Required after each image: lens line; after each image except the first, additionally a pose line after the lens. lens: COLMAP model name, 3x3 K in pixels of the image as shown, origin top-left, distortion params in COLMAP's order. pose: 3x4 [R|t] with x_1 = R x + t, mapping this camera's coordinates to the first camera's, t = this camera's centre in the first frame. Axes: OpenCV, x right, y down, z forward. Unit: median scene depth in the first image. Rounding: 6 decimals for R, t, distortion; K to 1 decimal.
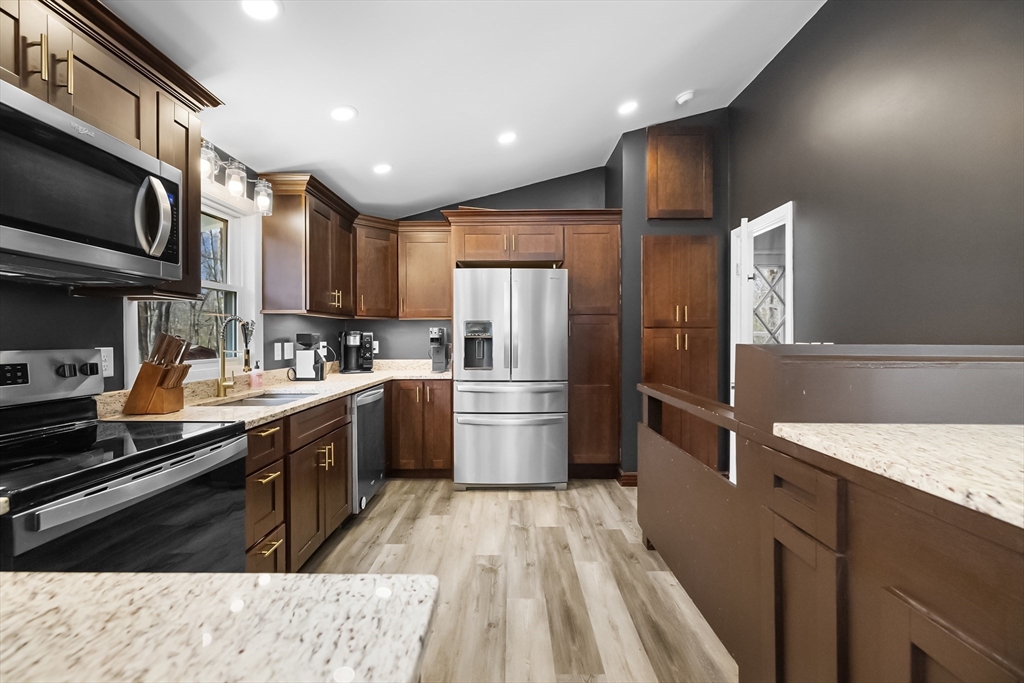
lens RADIAL K [[427.4, 0, 509.0], [0, 427.4, 337.2], [0, 0, 1]] dist [0.000499, -0.000366]
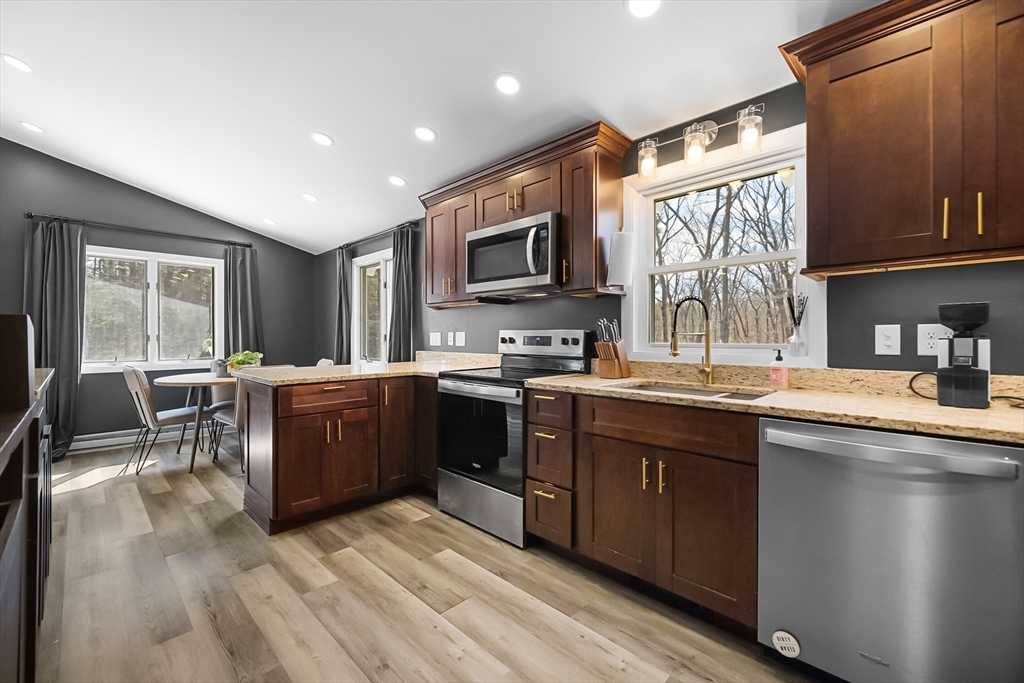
lens RADIAL K [[433.2, 0, 511.4], [0, 433.2, 338.1], [0, 0, 1]] dist [0.000805, 0.000090]
pose [[-0.701435, 0.005892, -0.712709, 0.286785], [0.003387, 0.999982, 0.004934, 0.034505], [0.712725, 0.001047, -0.701443, 1.348107]]
